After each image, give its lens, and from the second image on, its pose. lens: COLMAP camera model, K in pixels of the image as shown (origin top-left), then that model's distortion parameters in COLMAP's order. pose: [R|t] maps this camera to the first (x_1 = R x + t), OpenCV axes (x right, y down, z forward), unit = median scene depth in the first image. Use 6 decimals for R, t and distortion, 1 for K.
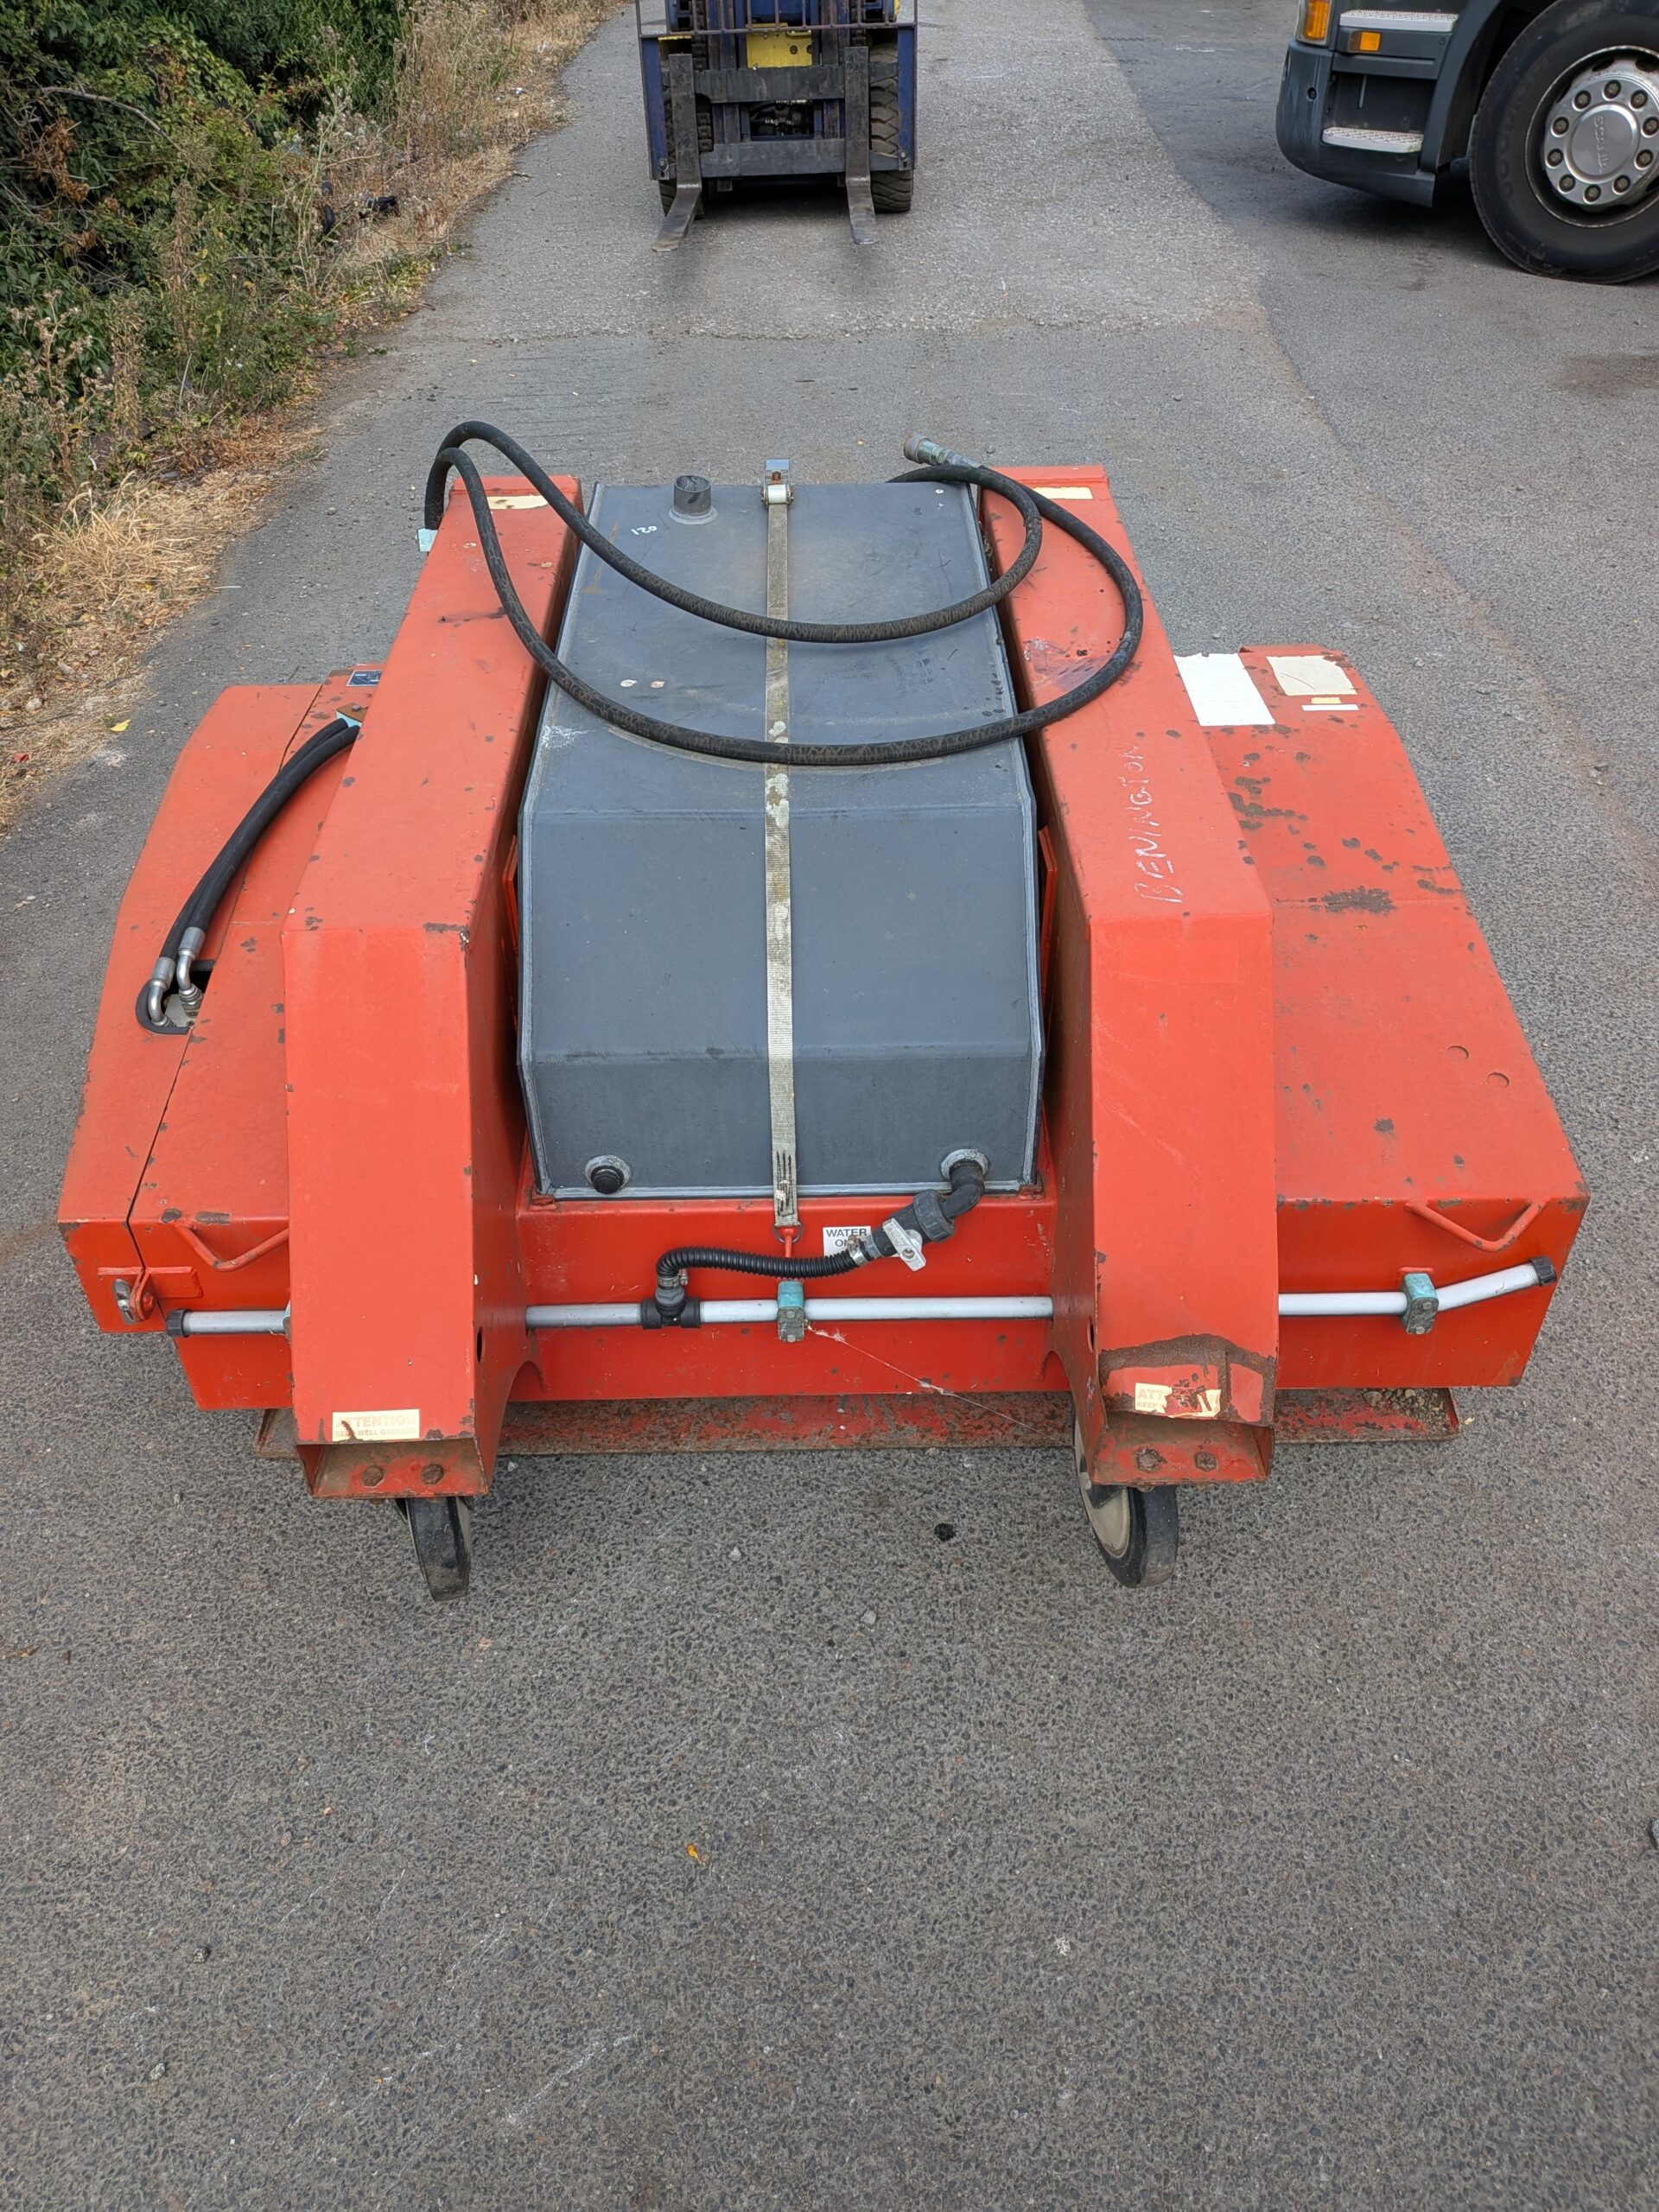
lens RADIAL K [[1568.5, 0, 852.6], [0, 1568.5, 1106.7], [0, 0, 1]] dist [0.027307, -0.037719]
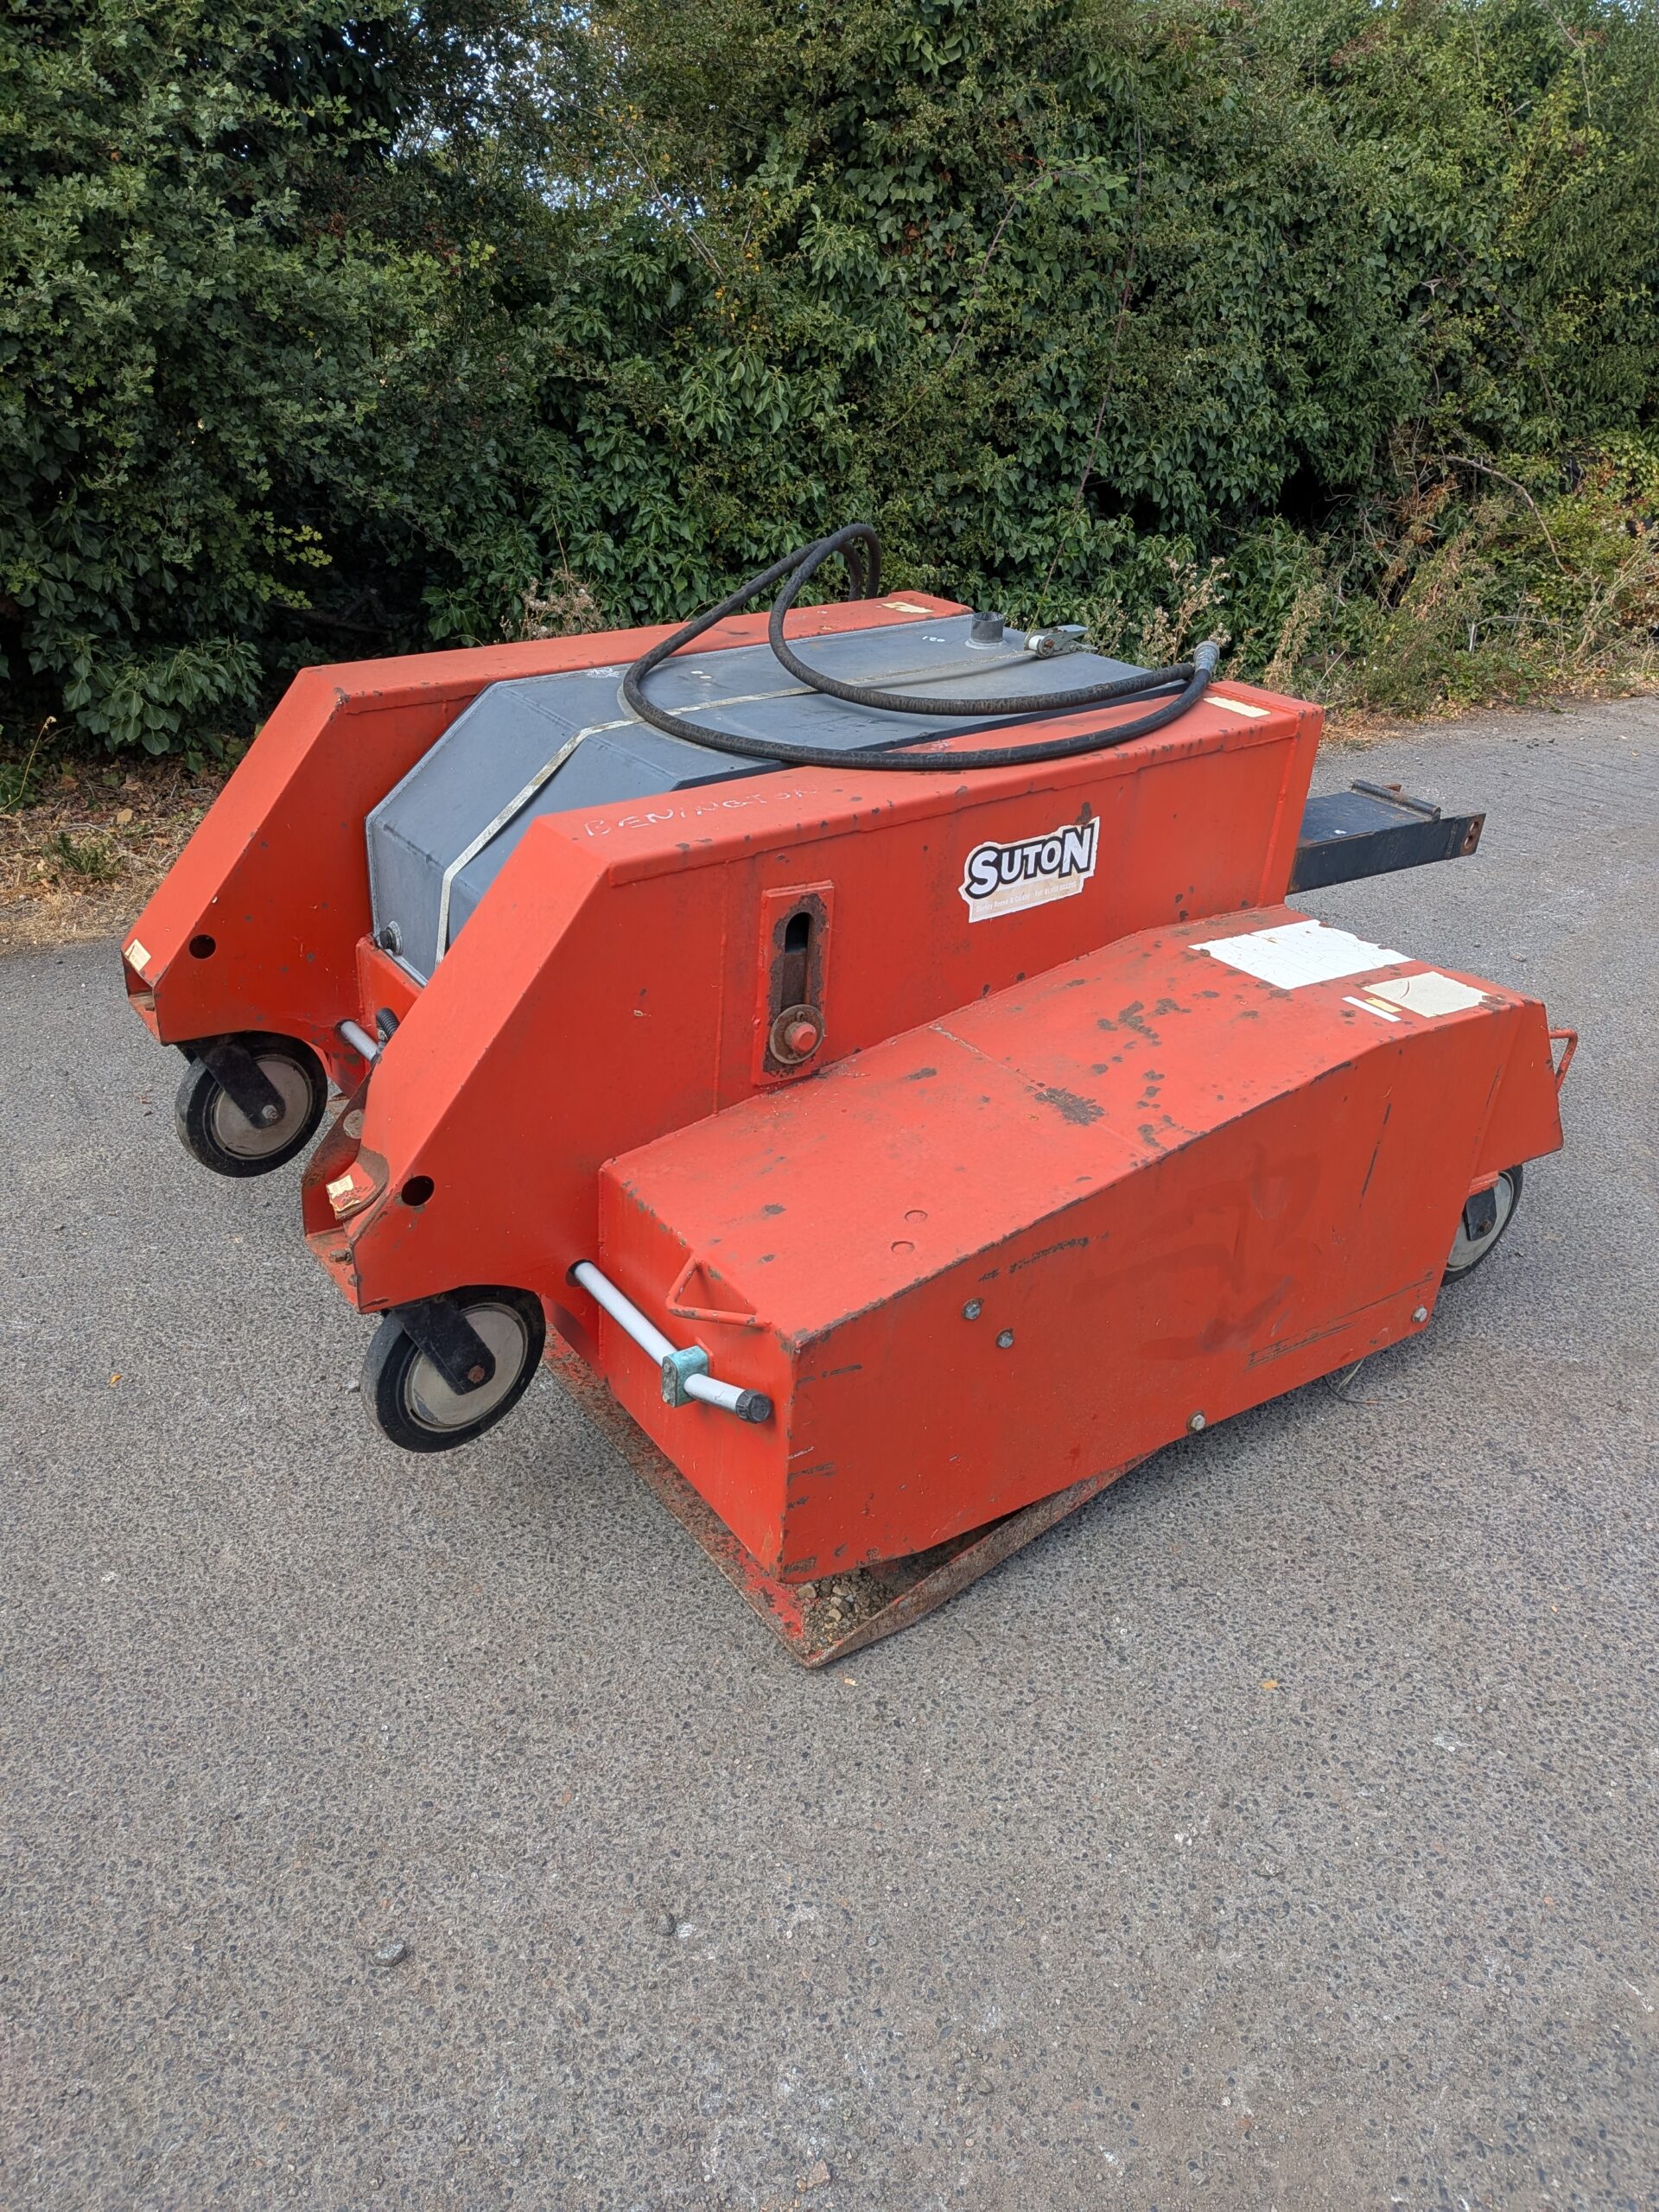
lens RADIAL K [[1553.3, 0, 830.8], [0, 1553.3, 1151.7], [0, 0, 1]] dist [0.077623, -0.111871]
pose [[0.561573, 0.440513, -0.700417, 1.012216], [-0.576572, 0.815478, 0.050600, -0.085596], [0.593465, 0.375425, 0.711938, 0.332829]]
